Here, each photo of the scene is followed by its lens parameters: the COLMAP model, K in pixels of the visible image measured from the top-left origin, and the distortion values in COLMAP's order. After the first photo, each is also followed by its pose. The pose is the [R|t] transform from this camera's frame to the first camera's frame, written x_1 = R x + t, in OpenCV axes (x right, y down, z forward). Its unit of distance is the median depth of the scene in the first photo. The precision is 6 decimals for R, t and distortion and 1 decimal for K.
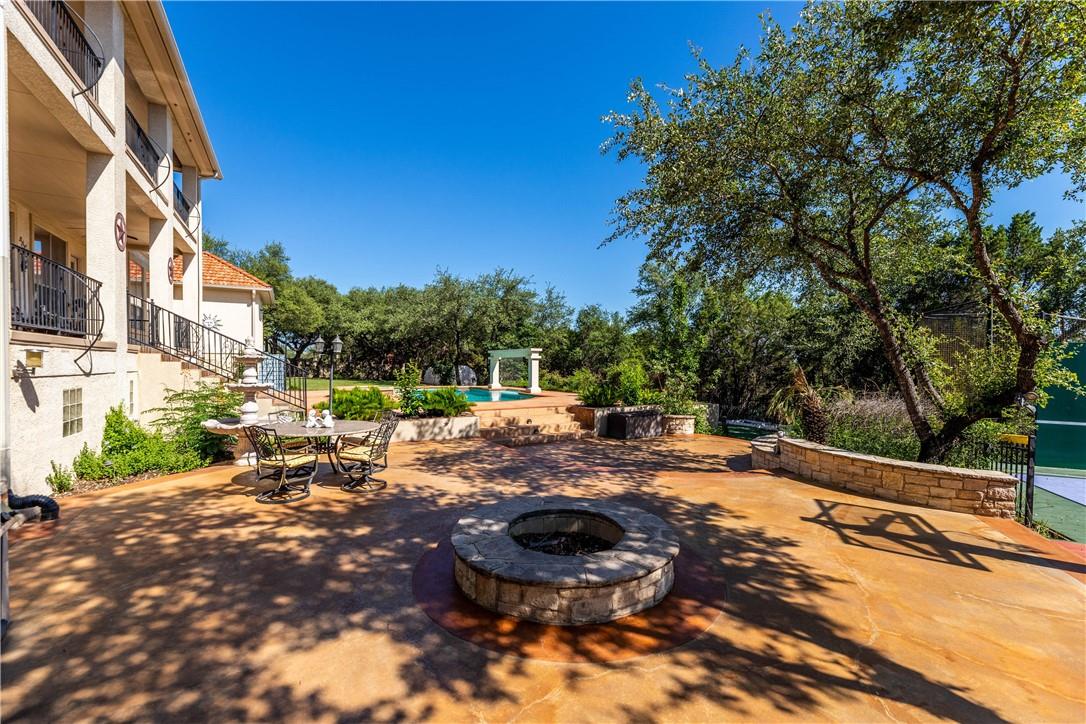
lens RADIAL K [[443.0, 0, 542.2], [0, 443.0, 363.9], [0, 0, 1]] dist [-0.001747, -0.000489]
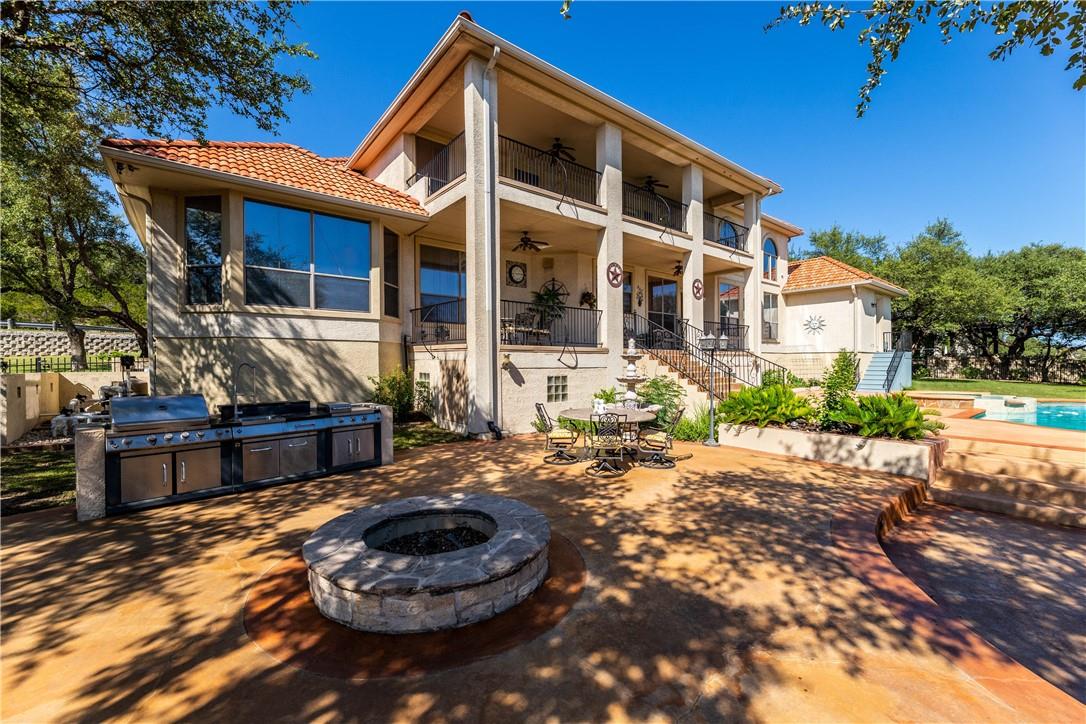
lens RADIAL K [[443.0, 0, 545.5], [0, 443.0, 360.6], [0, 0, 1]] dist [-0.001747, -0.000489]
pose [[0.139546, -0.012023, -0.990143, 0.655091], [0.001905, 0.999928, -0.011874, 0.016313], [0.990214, -0.000229, 0.139559, 0.711150]]
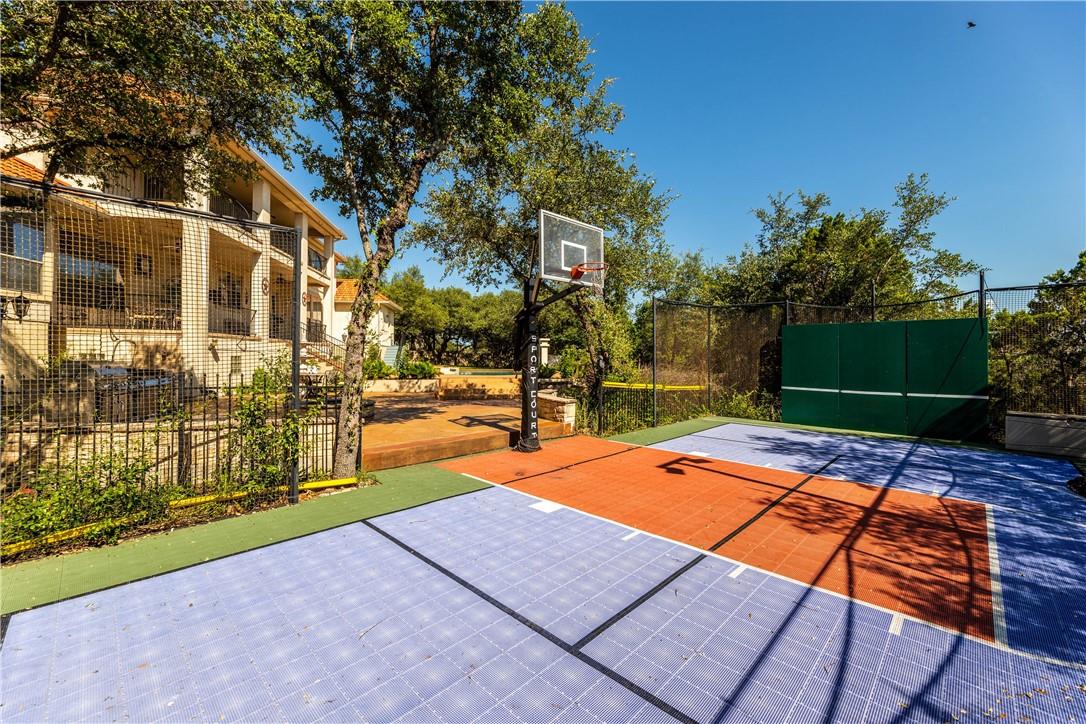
lens RADIAL K [[443.0, 0, 546.5], [0, 443.0, 357.8], [0, 0, 1]] dist [-0.001747, -0.000489]
pose [[0.932158, -0.000298, -0.362052, 1.433401], [-0.000175, 0.999999, -0.001276, 0.071529], [0.362052, 0.001253, 0.932157, -0.665867]]
